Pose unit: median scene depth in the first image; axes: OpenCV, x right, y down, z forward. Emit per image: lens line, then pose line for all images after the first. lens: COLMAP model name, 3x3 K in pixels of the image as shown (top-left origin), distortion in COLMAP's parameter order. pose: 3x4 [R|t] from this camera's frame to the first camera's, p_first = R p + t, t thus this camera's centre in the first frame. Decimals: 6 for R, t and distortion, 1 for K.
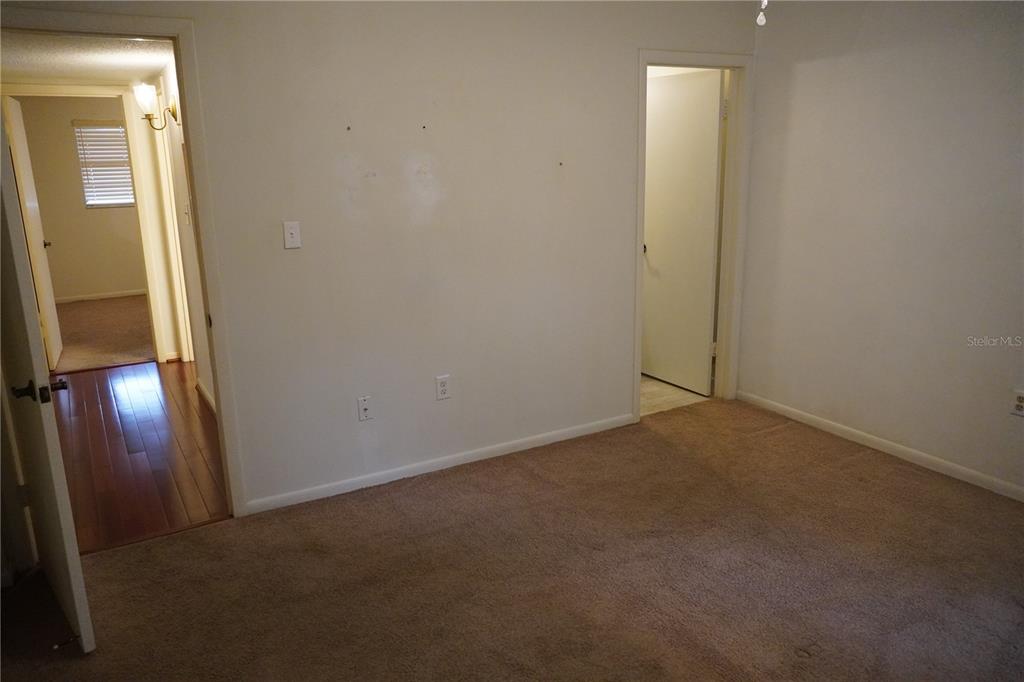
lens RADIAL K [[753.9, 0, 512.0], [0, 753.9, 341.0], [0, 0, 1]] dist [-0.060868, 0.055234]
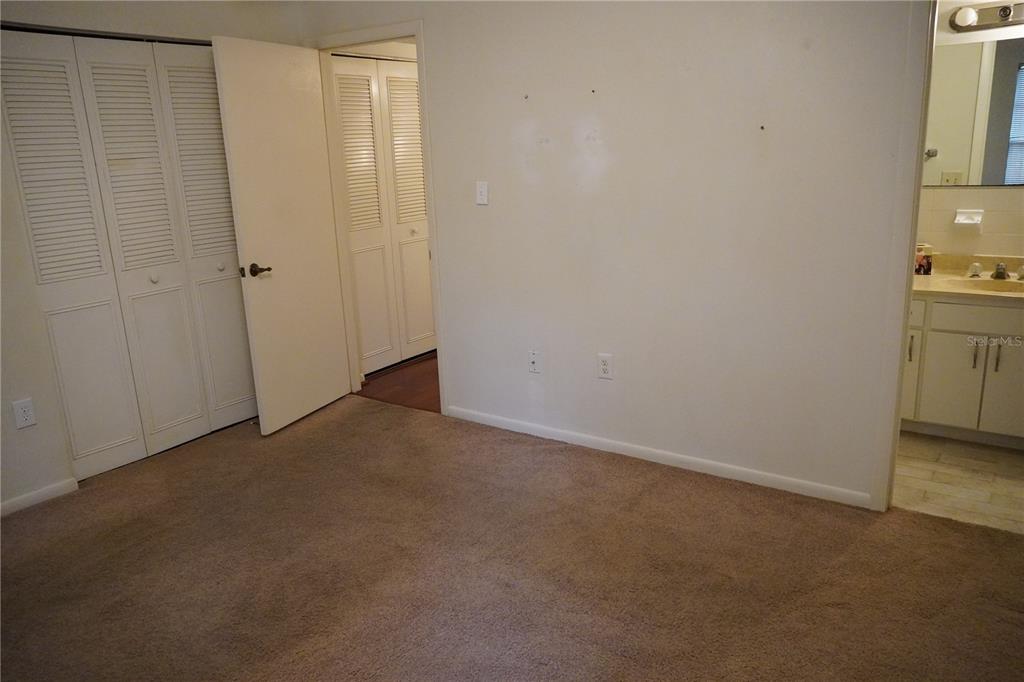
lens RADIAL K [[753.9, 0, 512.0], [0, 753.9, 341.0], [0, 0, 1]] dist [-0.060868, 0.055234]
pose [[0.409615, 0.227220, -0.883508, 0.744866], [-0.190467, 0.968442, 0.160758, -0.106935], [0.892154, 0.102430, 0.439966, 0.507600]]
